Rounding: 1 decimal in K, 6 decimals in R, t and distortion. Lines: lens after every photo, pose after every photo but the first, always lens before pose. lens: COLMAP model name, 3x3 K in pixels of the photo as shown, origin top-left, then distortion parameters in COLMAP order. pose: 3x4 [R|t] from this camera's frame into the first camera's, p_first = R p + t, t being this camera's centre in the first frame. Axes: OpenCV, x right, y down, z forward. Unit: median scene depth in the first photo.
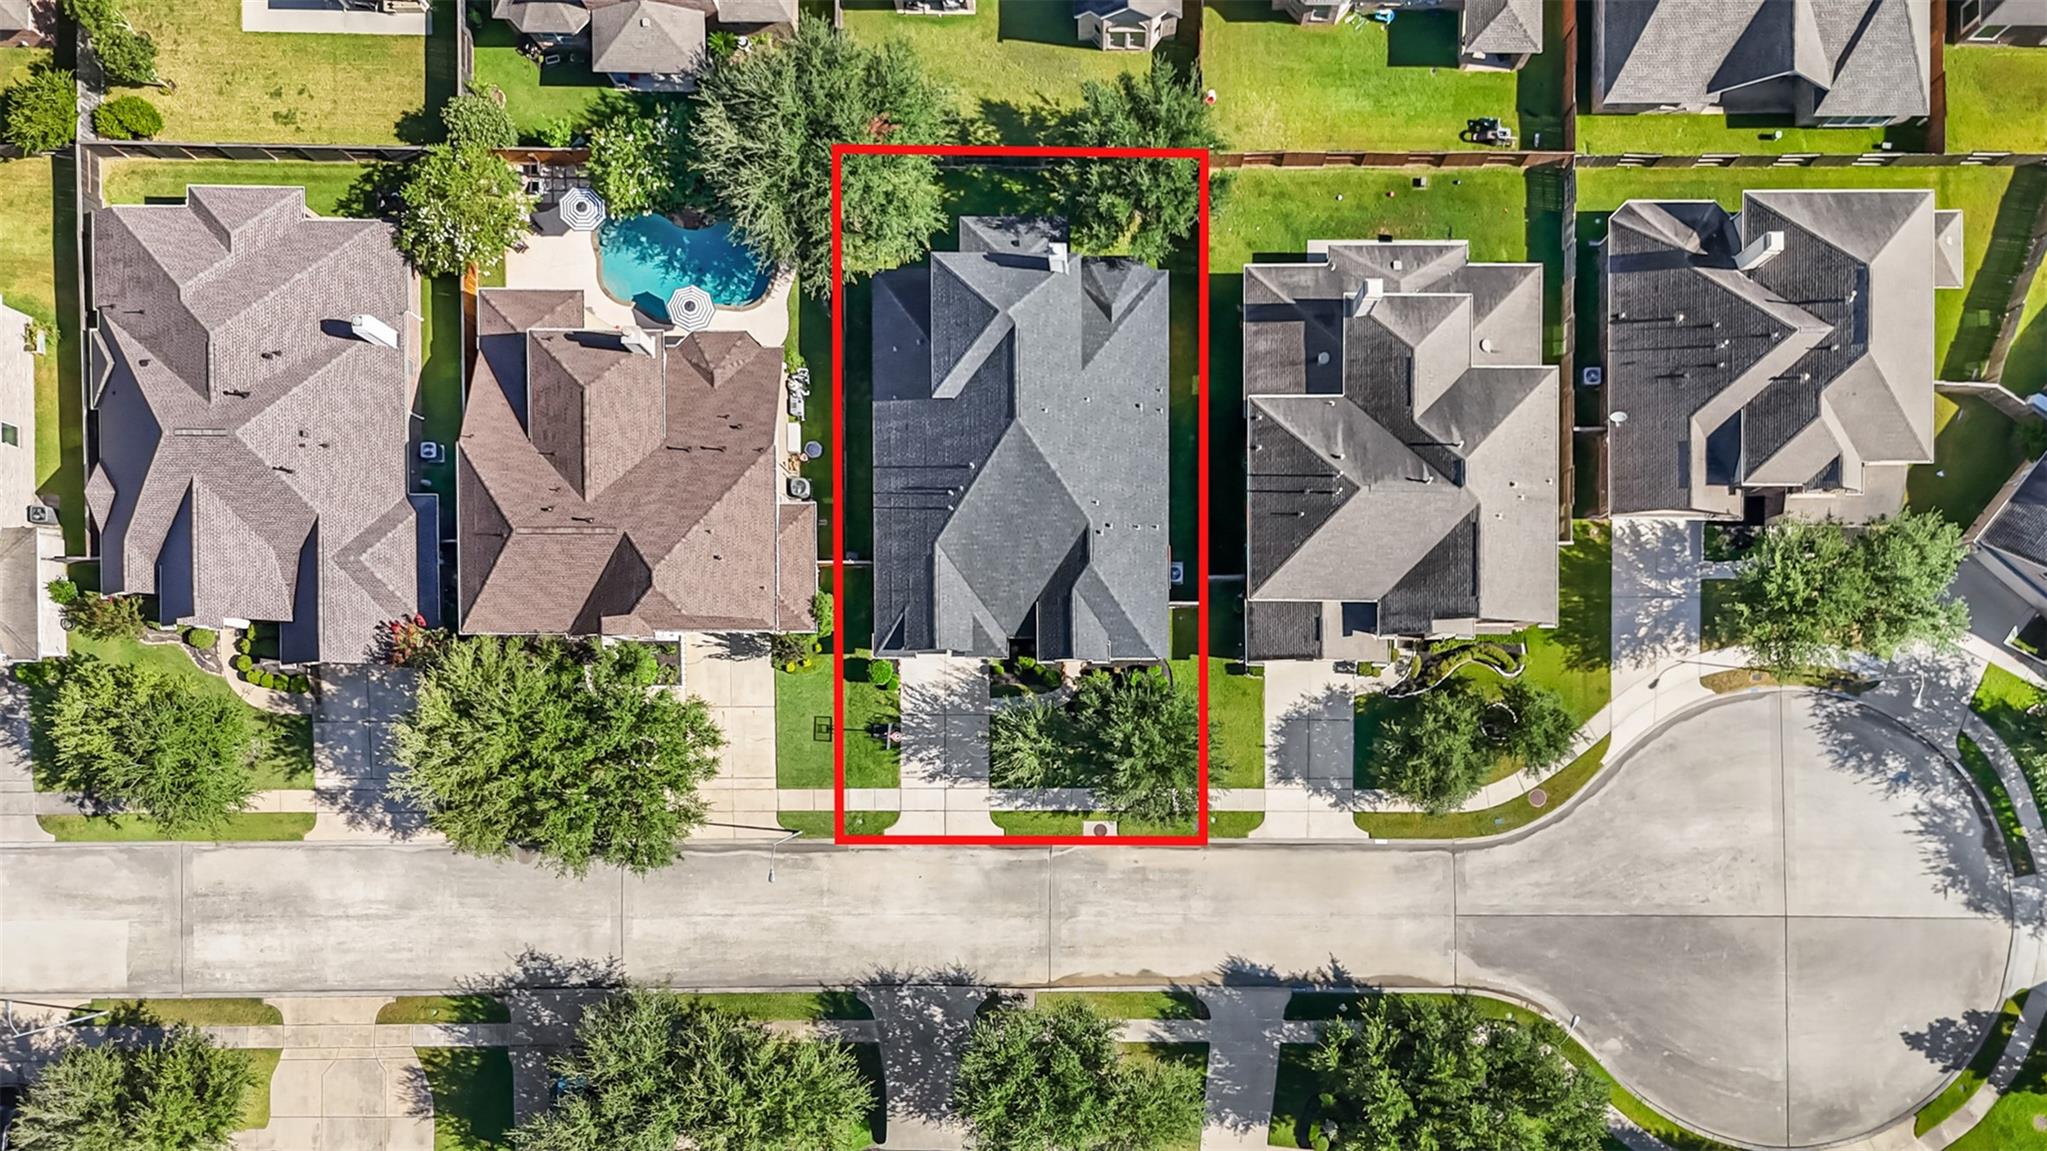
lens RADIAL K [[1446.6, 0, 1030.8], [0, 1446.6, 581.9], [0, 0, 1]] dist [0.076714, -0.069376]
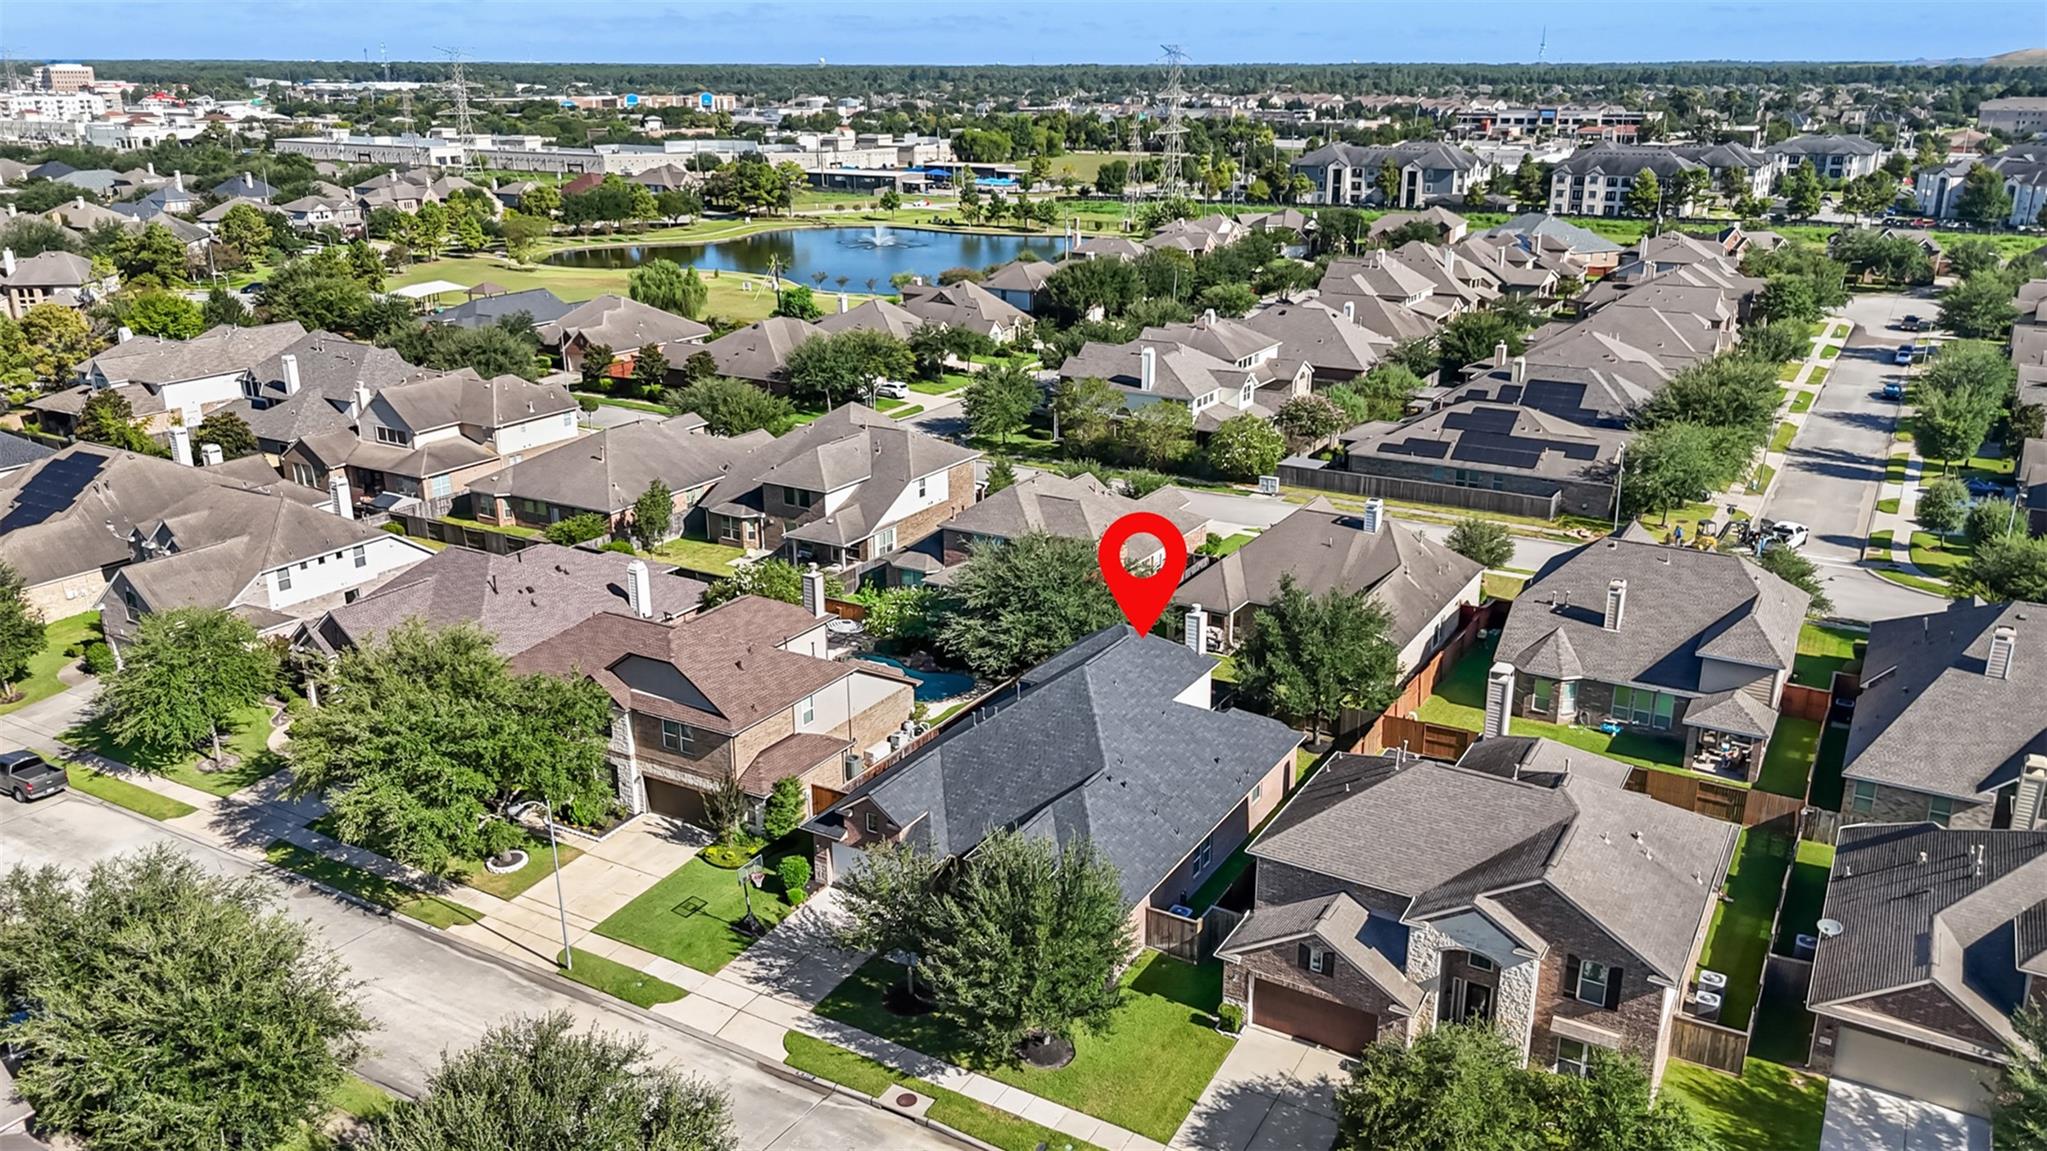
lens RADIAL K [[1446.6, 0, 1030.8], [0, 1446.6, 581.9], [0, 0, 1]] dist [0.076714, -0.069376]
pose [[0.867095, 0.165682, -0.469783, 0.360949], [-0.498012, 0.309933, -0.809892, 0.596323], [0.011417, 0.936211, 0.351253, 0.558864]]
